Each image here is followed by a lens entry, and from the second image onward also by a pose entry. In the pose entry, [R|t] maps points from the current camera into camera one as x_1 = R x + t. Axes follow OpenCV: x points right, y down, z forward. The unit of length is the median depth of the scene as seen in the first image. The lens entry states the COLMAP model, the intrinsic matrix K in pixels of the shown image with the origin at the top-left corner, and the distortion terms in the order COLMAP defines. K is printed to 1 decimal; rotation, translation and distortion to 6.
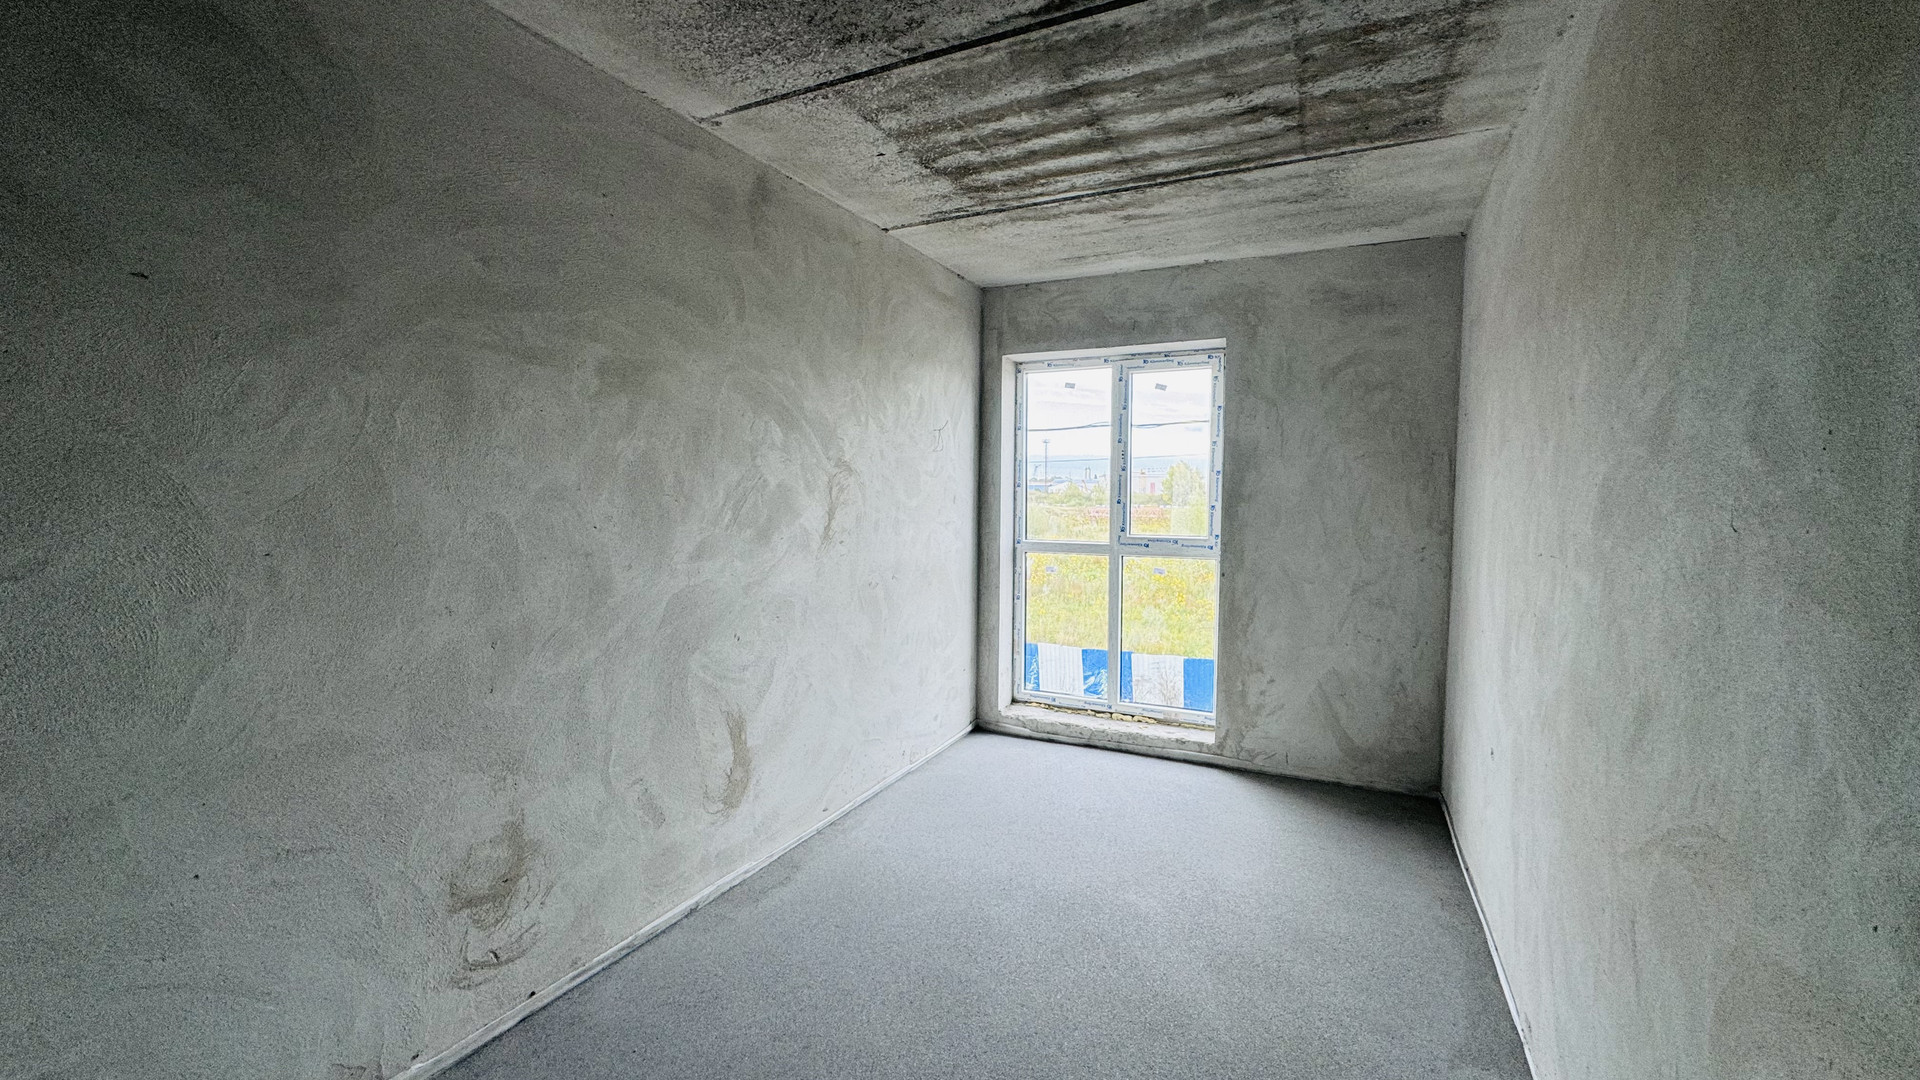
lens RADIAL K [[764.7, 0, 960.0], [0, 764.7, 540.0], [0, 0, 1]] dist [-0.000829, 0.000518]
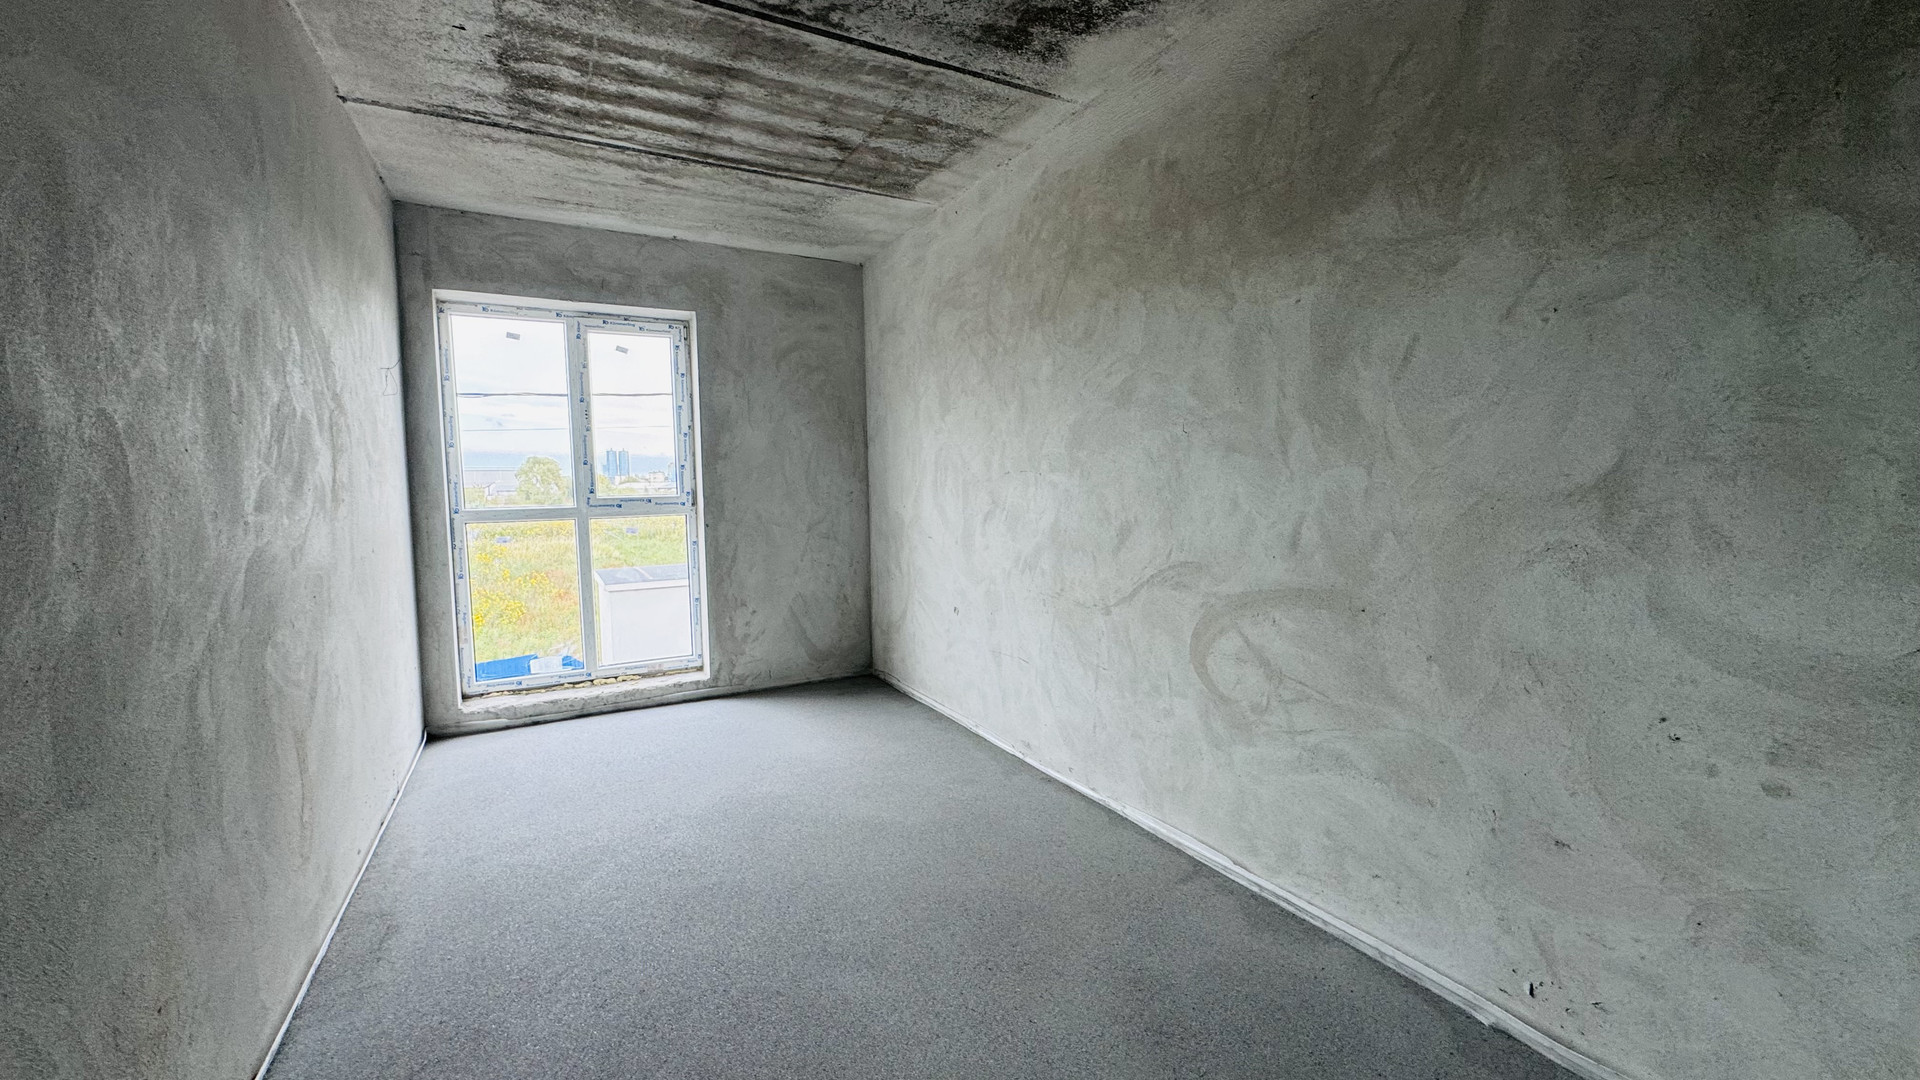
lens RADIAL K [[764.7, 0, 960.0], [0, 764.7, 540.0], [0, 0, 1]] dist [-0.000829, 0.000518]
pose [[0.579477, -0.077467, 0.811299, -0.413865], [0.070686, 0.996498, 0.044663, 0.050640], [-0.811918, 0.031467, 0.582923, 0.060043]]
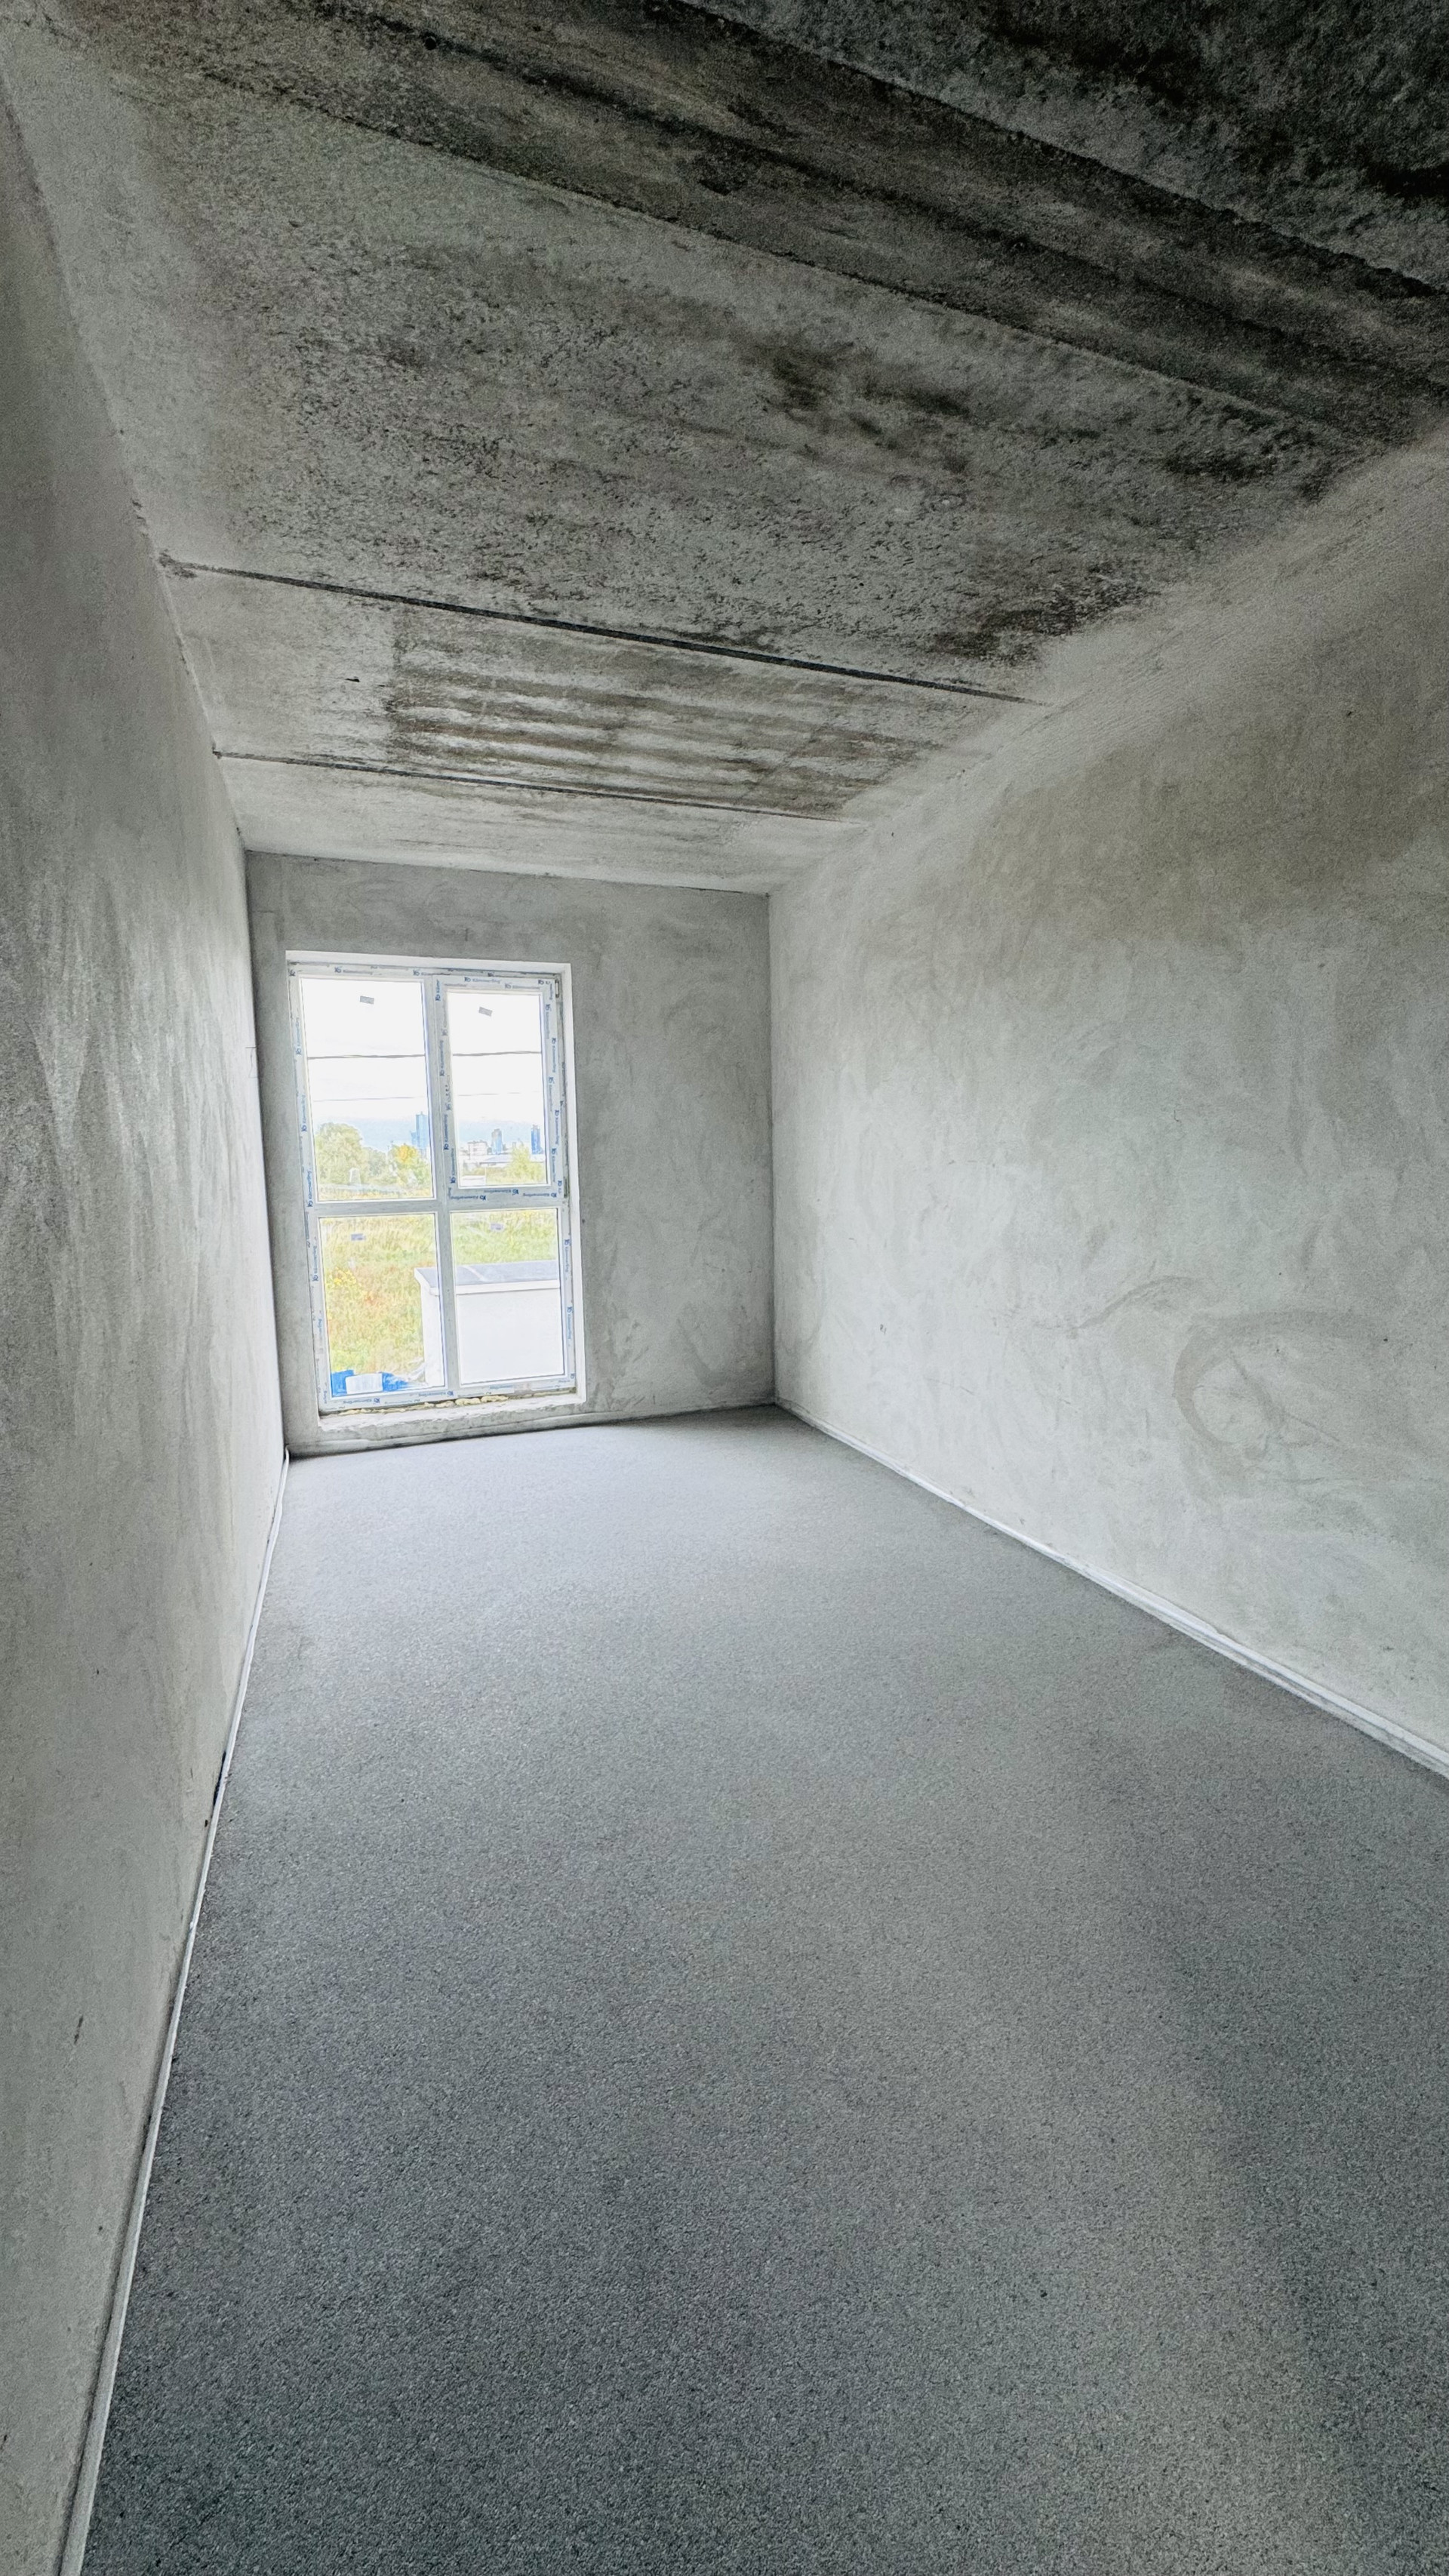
lens RADIAL K [[1025.9, 0, 726.3], [0, 1025.9, 1293.2], [0, 0, 1]] dist [-0.000829, 0.000518]
pose [[0.687852, -0.115365, 0.716624, -0.529932], [0.068008, 0.993189, 0.094611, 0.030622], [-0.722658, -0.016342, 0.691013, 0.002665]]
